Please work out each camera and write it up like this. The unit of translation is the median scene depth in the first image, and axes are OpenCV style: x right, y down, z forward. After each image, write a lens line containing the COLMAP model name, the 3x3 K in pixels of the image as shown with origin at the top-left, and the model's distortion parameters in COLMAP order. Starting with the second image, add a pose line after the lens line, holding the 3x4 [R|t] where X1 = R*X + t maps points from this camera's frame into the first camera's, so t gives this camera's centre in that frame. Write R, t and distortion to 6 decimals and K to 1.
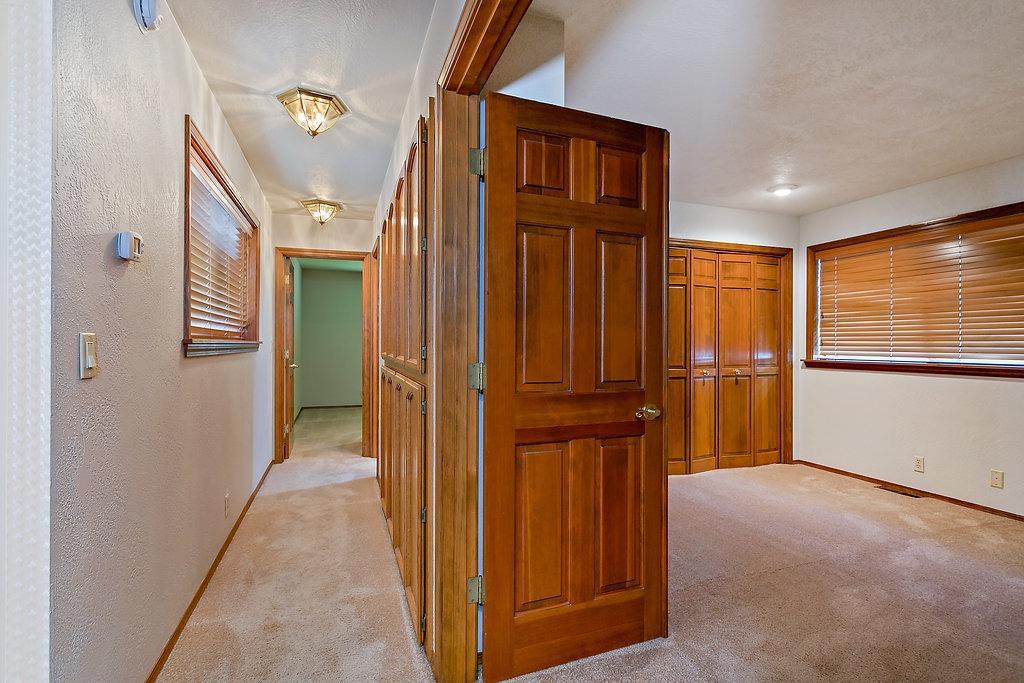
lens RADIAL K [[492.6, 0, 511.1], [0, 492.6, 341.4], [0, 0, 1]] dist [-0.000219, 0.001173]
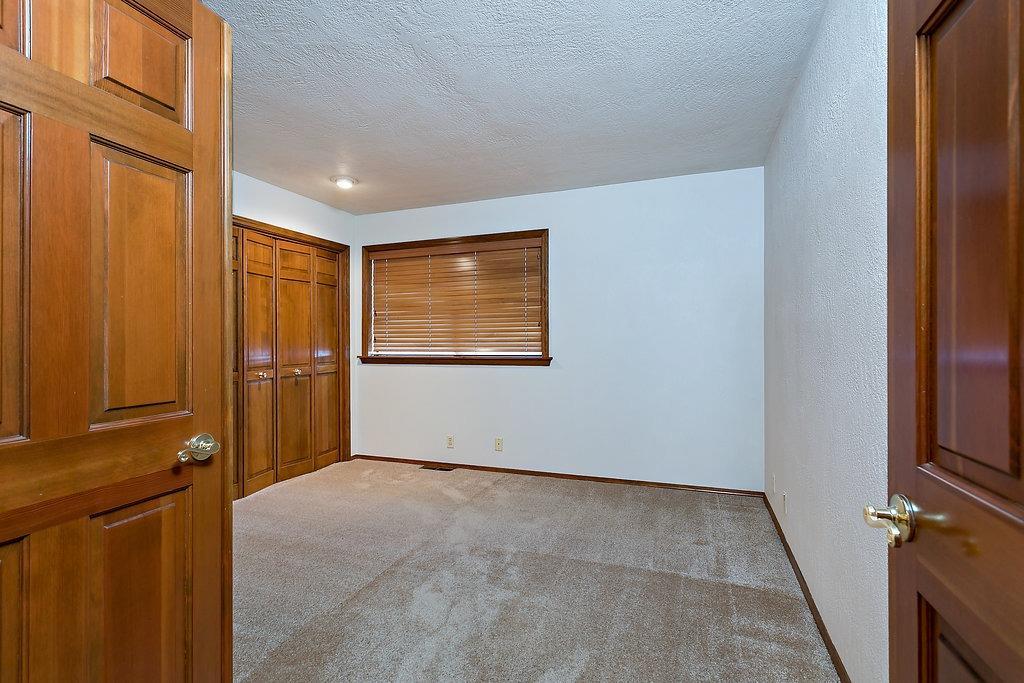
lens RADIAL K [[492.6, 0, 512.3], [0, 492.6, 339.6], [0, 0, 1]] dist [-0.000219, 0.001173]
pose [[0.646935, -0.005774, 0.762523, 0.021607], [0.005227, 0.999981, 0.003137, 0.001187], [-0.762527, 0.001956, 0.646953, 0.109140]]
